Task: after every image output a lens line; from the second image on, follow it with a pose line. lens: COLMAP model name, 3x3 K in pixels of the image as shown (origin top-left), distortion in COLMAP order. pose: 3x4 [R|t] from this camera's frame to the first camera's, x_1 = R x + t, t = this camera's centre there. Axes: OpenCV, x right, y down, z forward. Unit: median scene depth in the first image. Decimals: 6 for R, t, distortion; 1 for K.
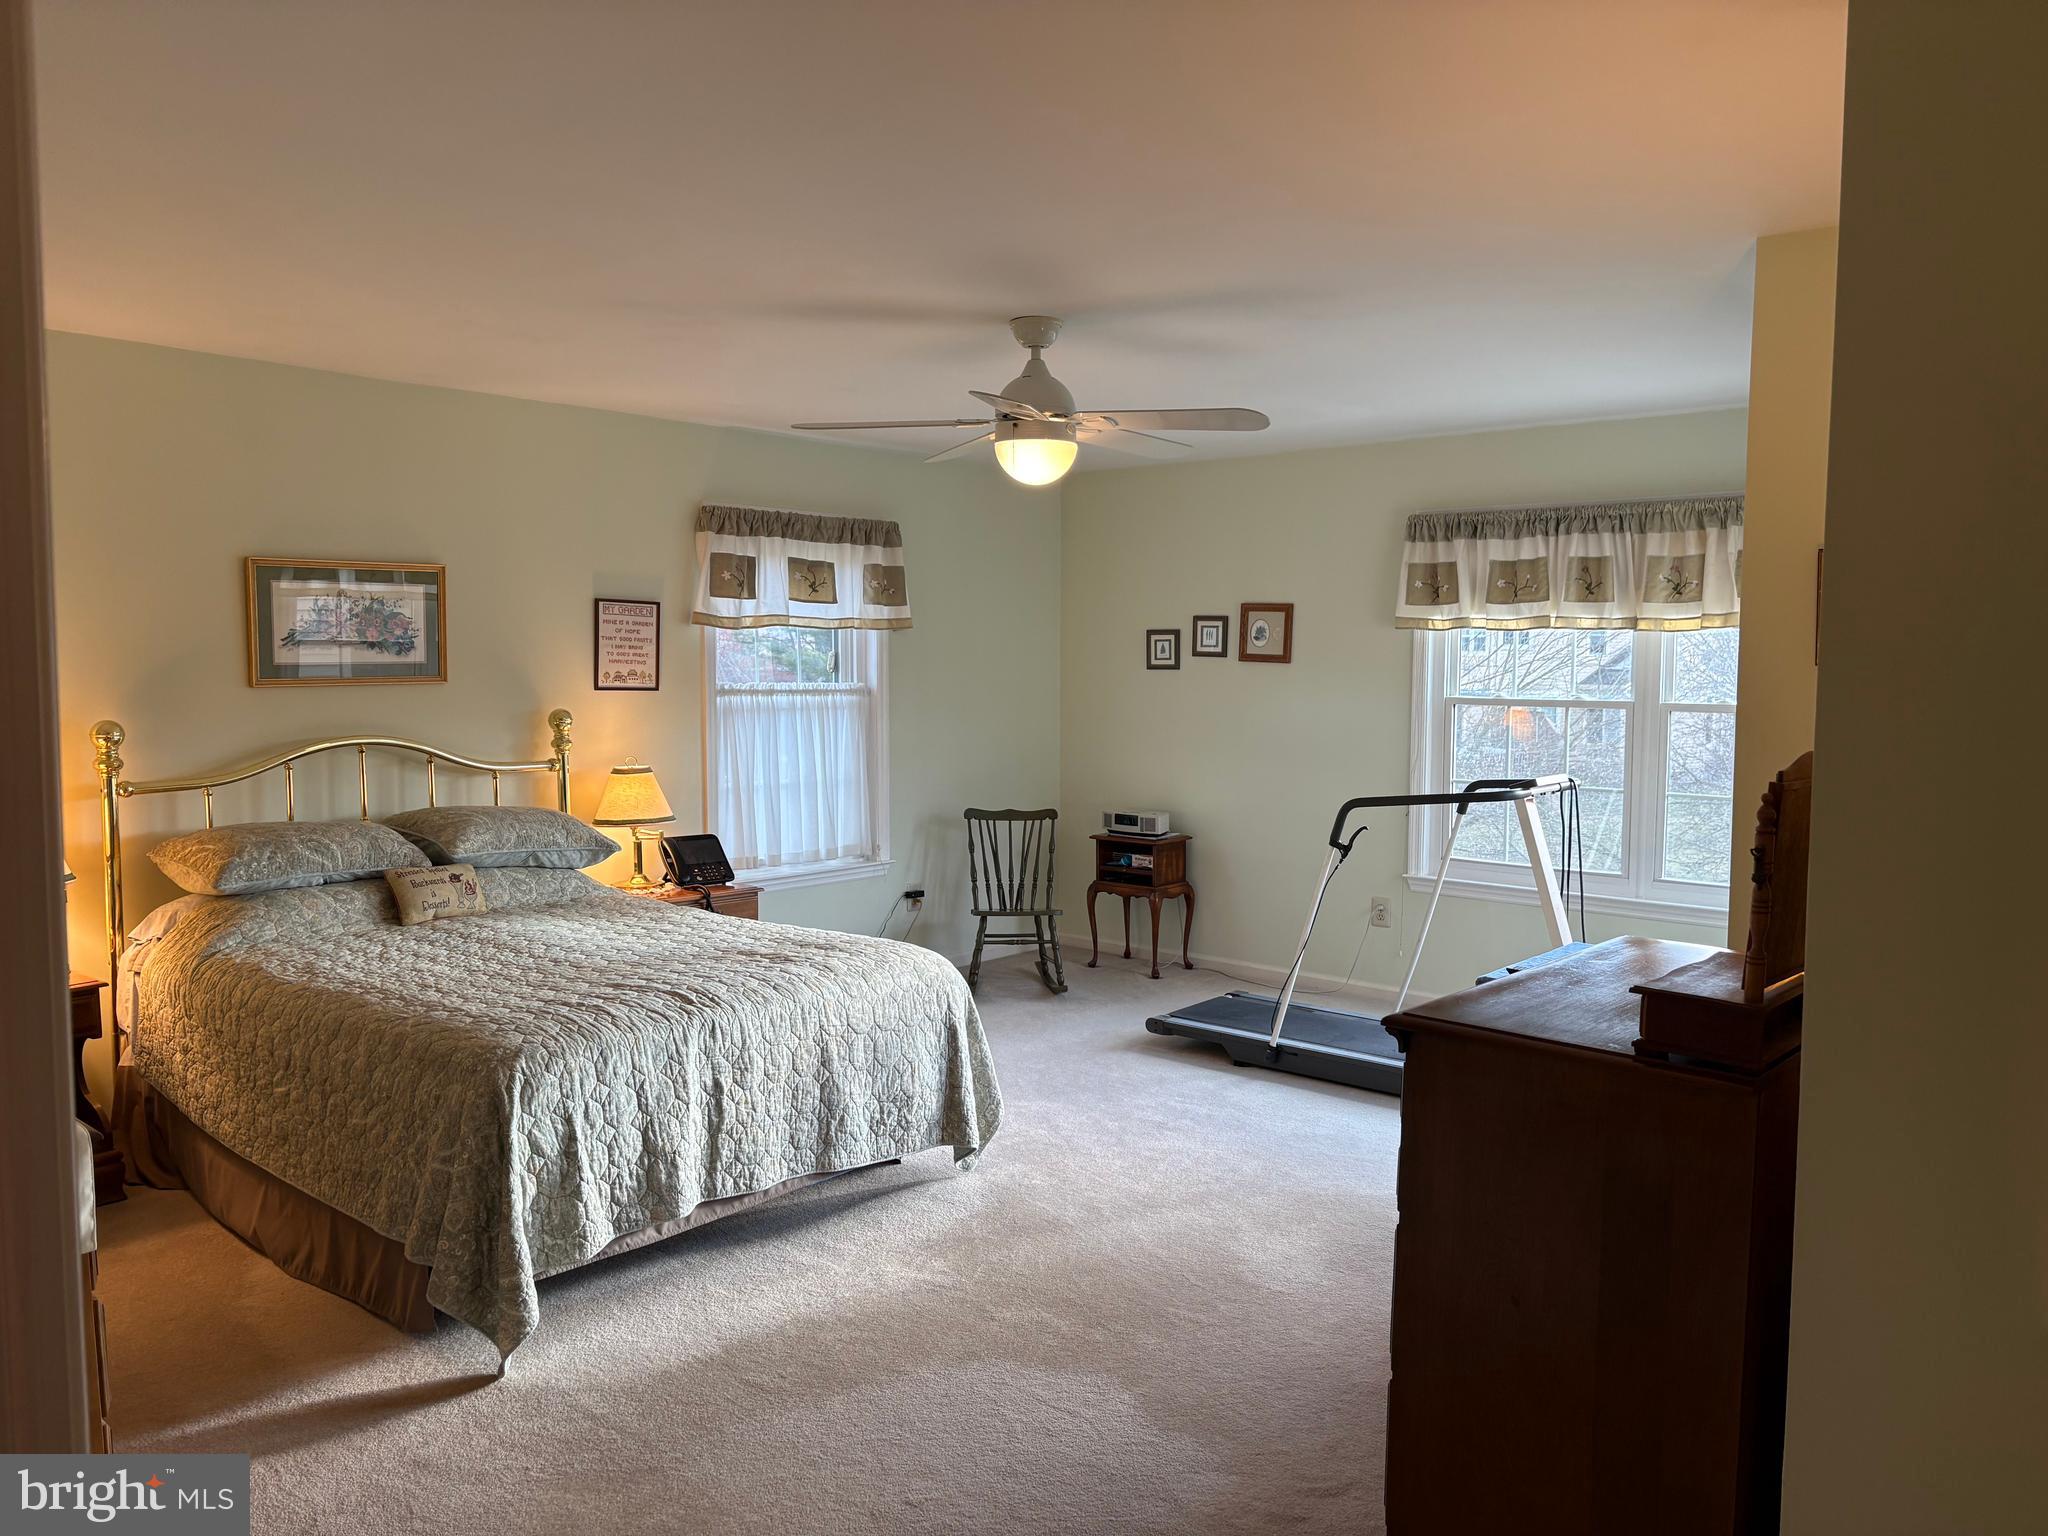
lens RADIAL K [[1559.0, 0, 1024.0], [0, 1559.0, 768.0], [0, 0, 1]] dist [0.018997, 0.003147]
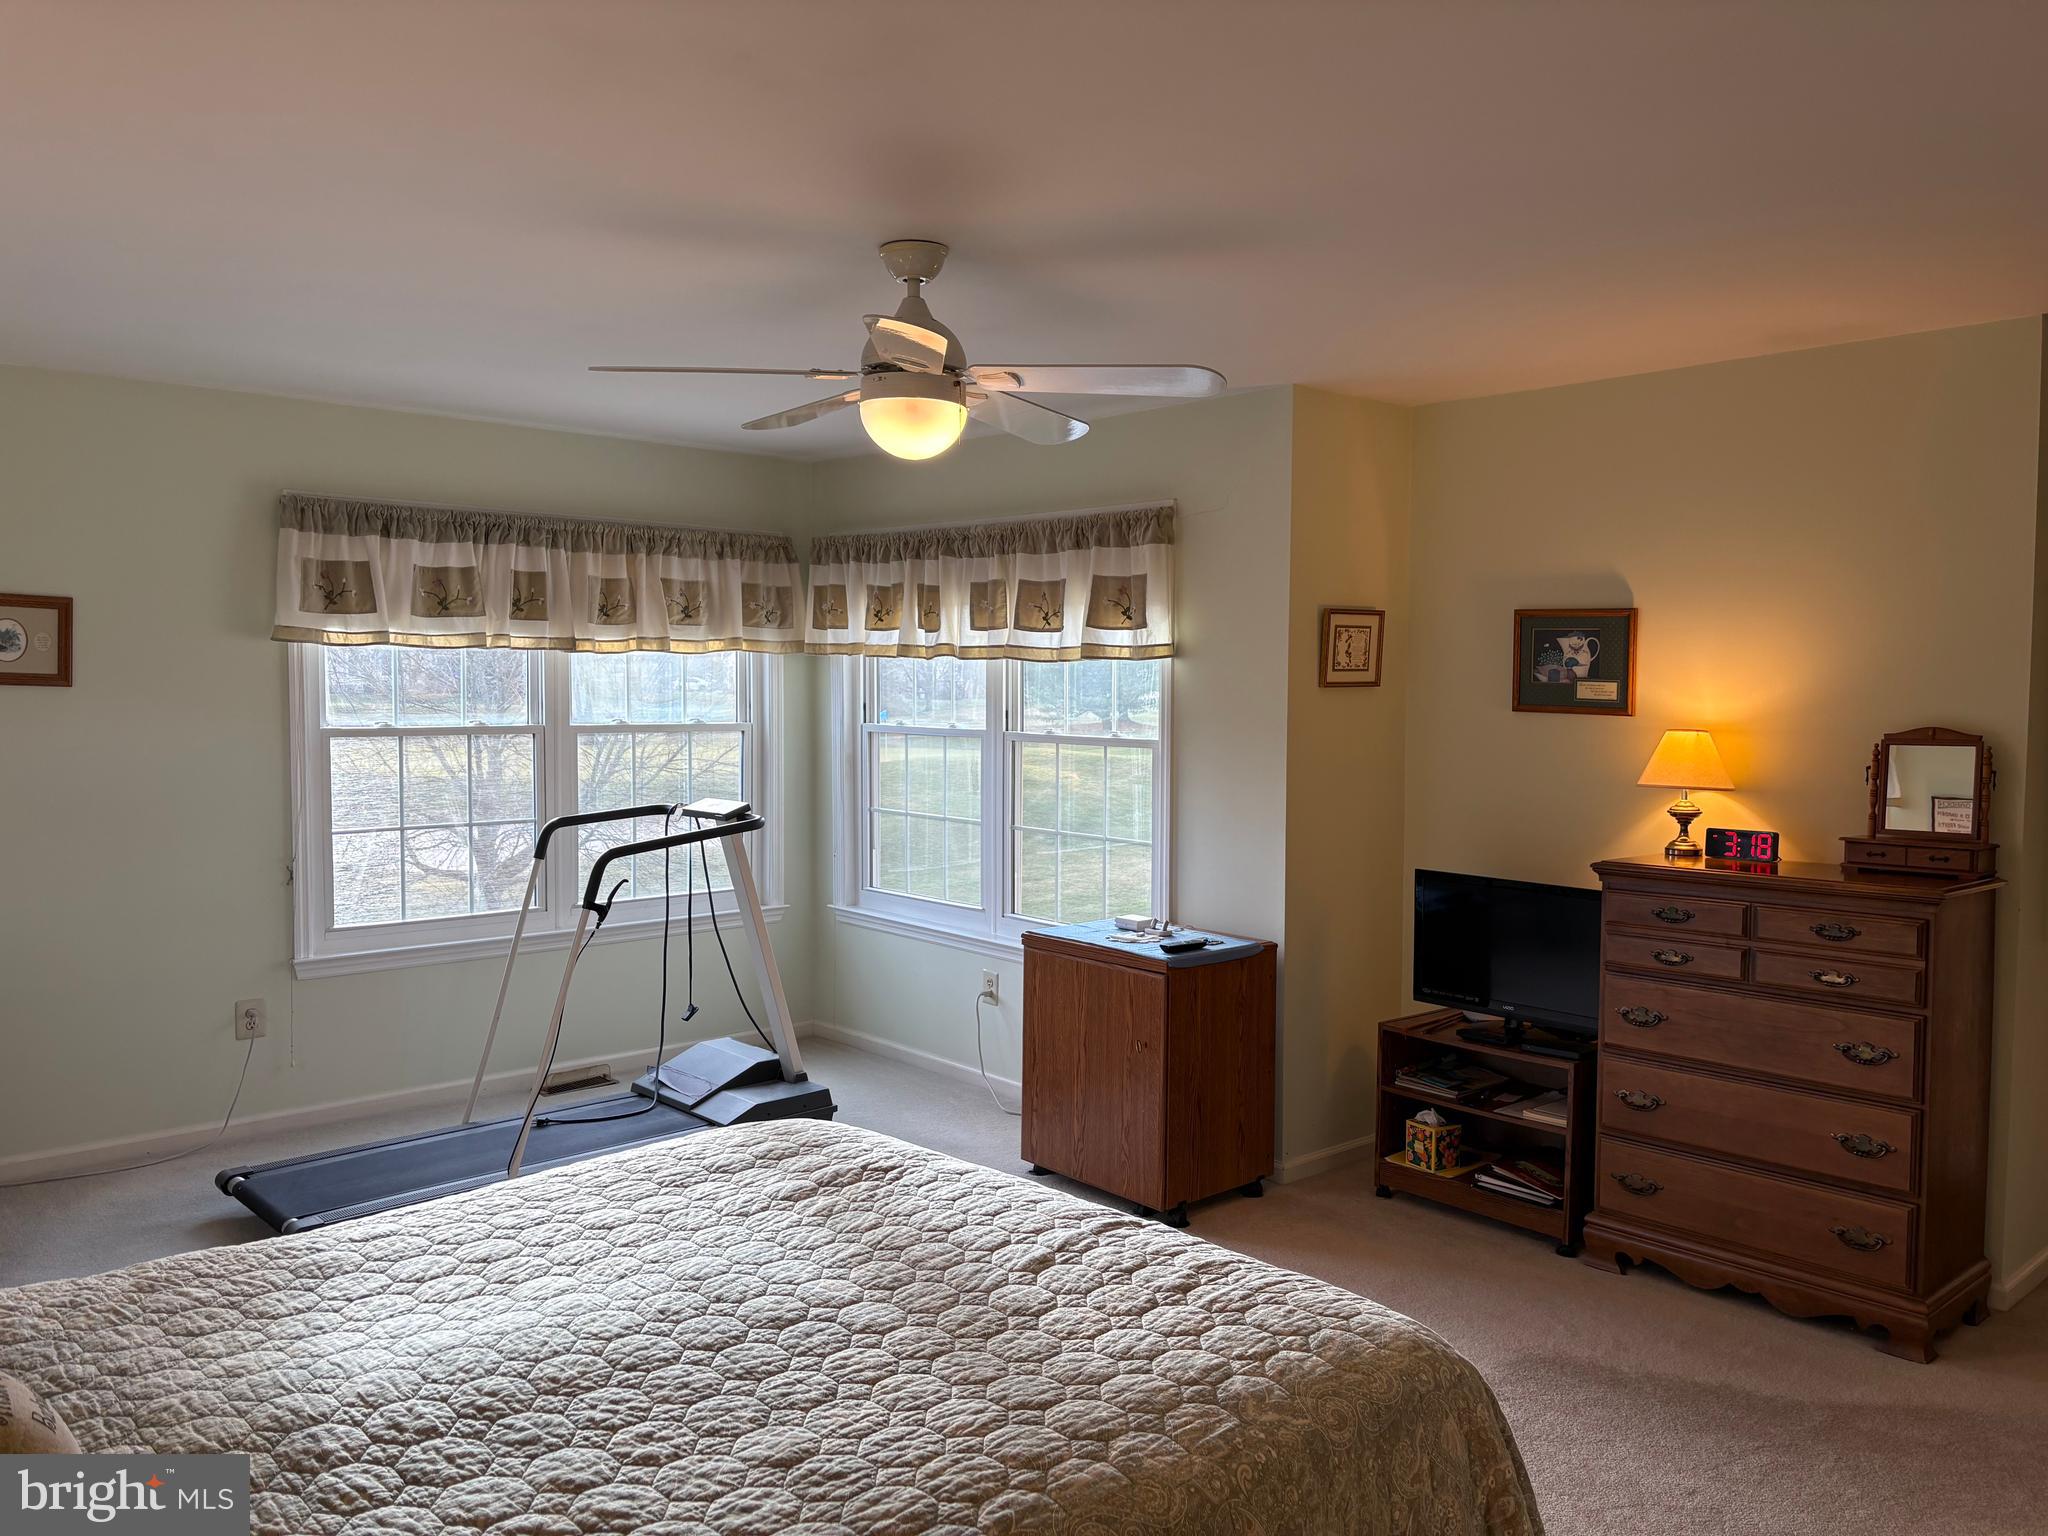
lens RADIAL K [[1500.2, 0, 1024.0], [0, 1500.2, 768.0], [0, 0, 1]] dist [0.001558, 0.000771]
pose [[0.157490, -0.059408, 0.985732, -0.474178], [0.065322, 0.996629, 0.049629, -0.042543], [-0.985358, 0.056574, 0.160840, 0.562136]]
